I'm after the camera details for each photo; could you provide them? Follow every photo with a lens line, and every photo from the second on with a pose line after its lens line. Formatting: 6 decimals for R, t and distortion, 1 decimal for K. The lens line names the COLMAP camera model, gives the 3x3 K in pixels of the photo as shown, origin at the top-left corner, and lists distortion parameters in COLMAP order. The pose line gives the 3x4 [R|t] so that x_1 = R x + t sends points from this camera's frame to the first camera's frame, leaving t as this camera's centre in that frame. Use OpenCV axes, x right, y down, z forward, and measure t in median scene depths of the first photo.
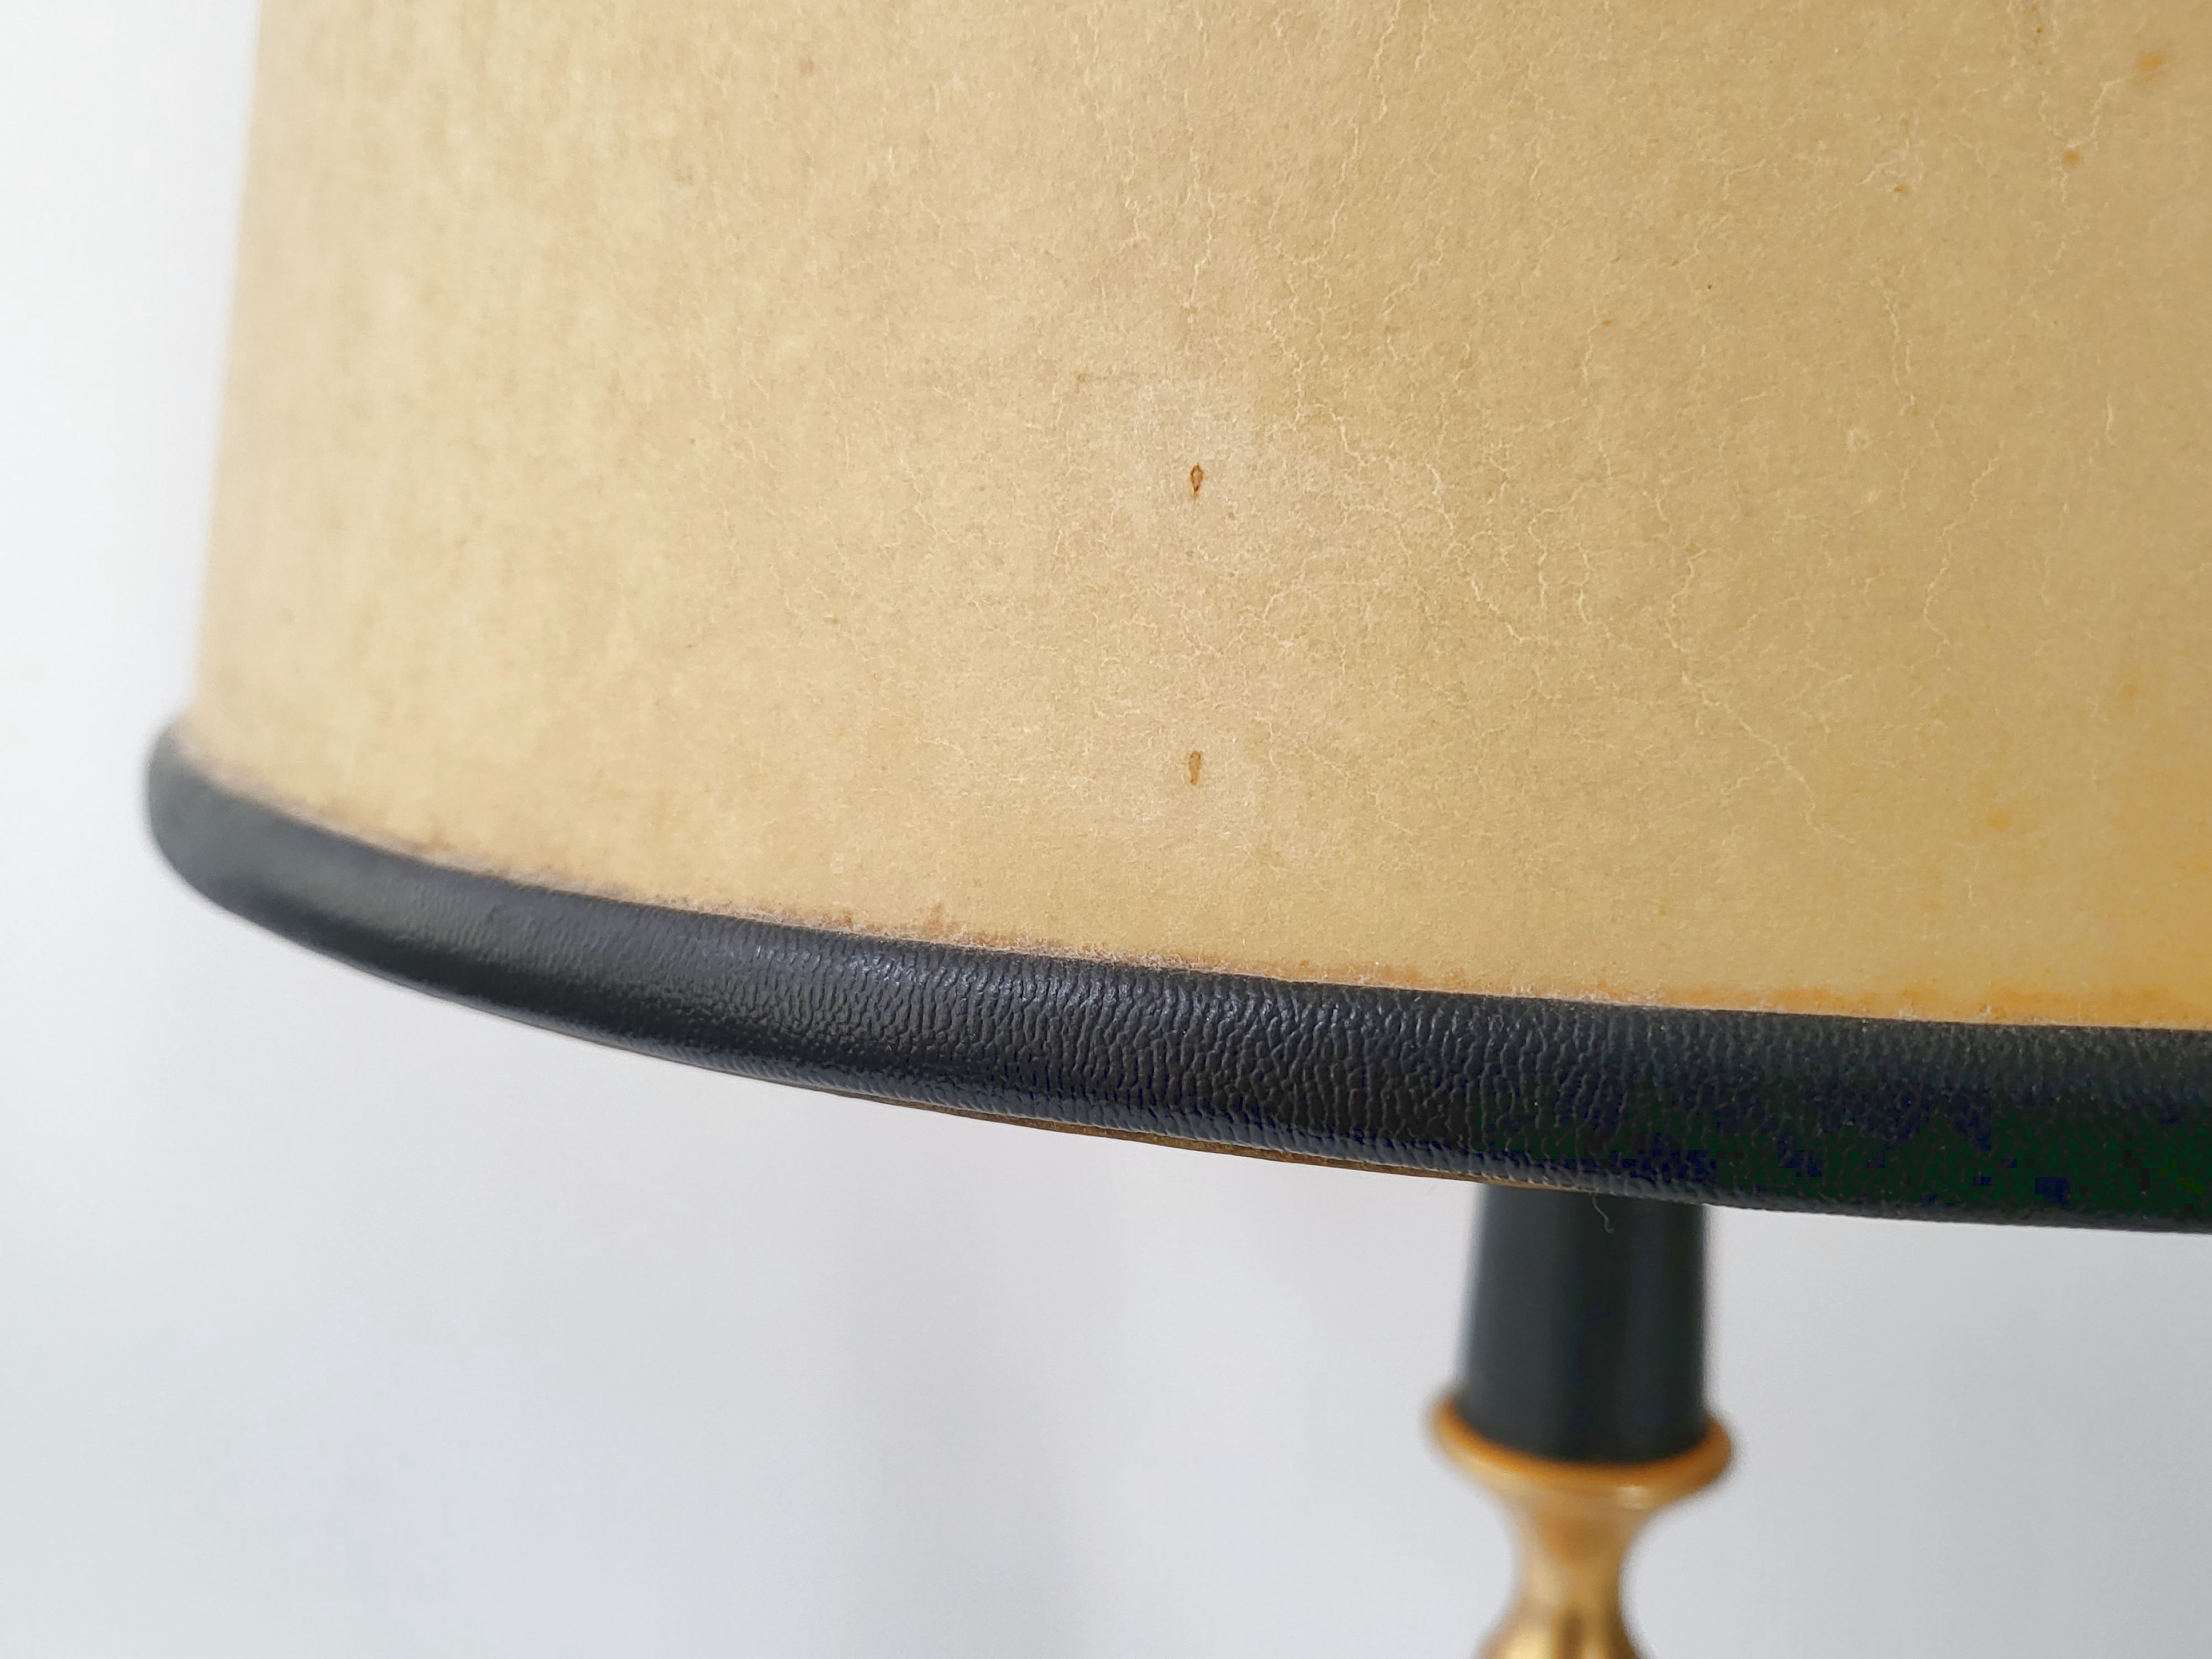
lens RADIAL K [[1653.5, 0, 1101.1], [0, 1653.5, 814.4], [0, 0, 1]] dist [-0.024907, 0.014231]
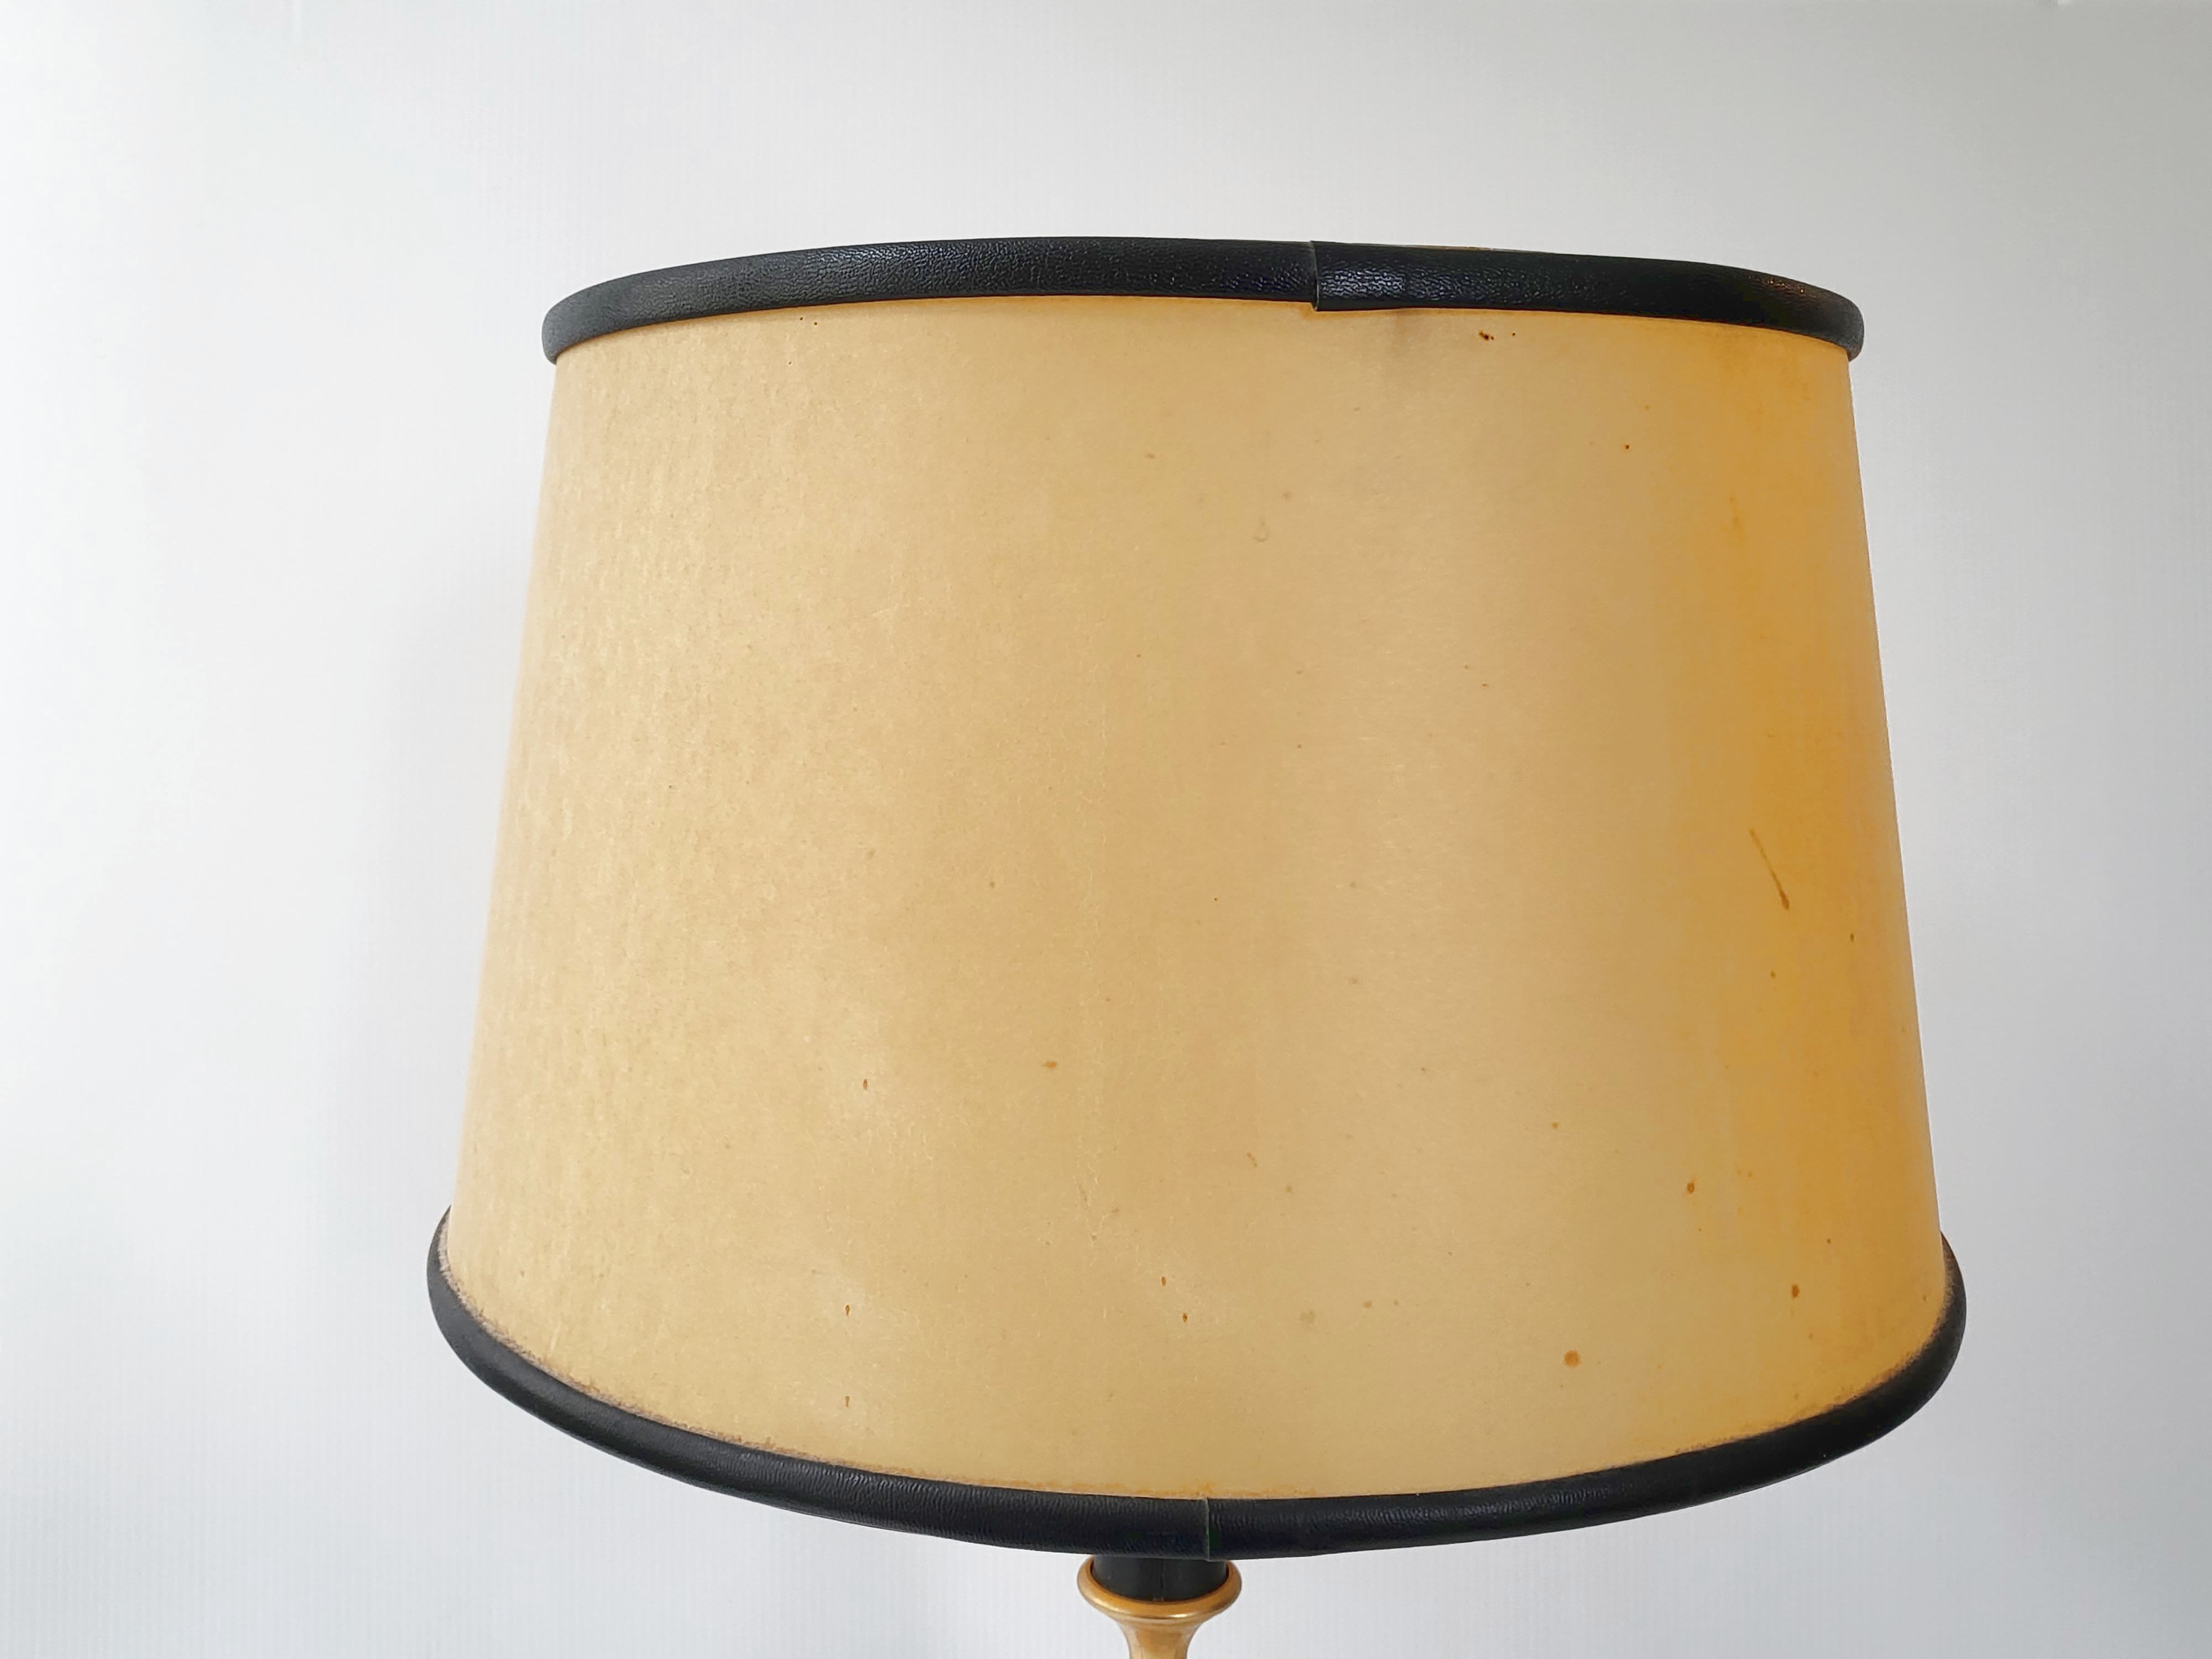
lens RADIAL K [[1653.5, 0, 1087.4], [0, 1653.5, 820.6], [0, 0, 1]] dist [-0.024907, 0.014231]
pose [[0.999897, -0.002277, 0.014168, 0.449962], [0.002862, 0.999138, -0.041422, -0.955760], [-0.014062, 0.041459, 0.999041, -2.101773]]
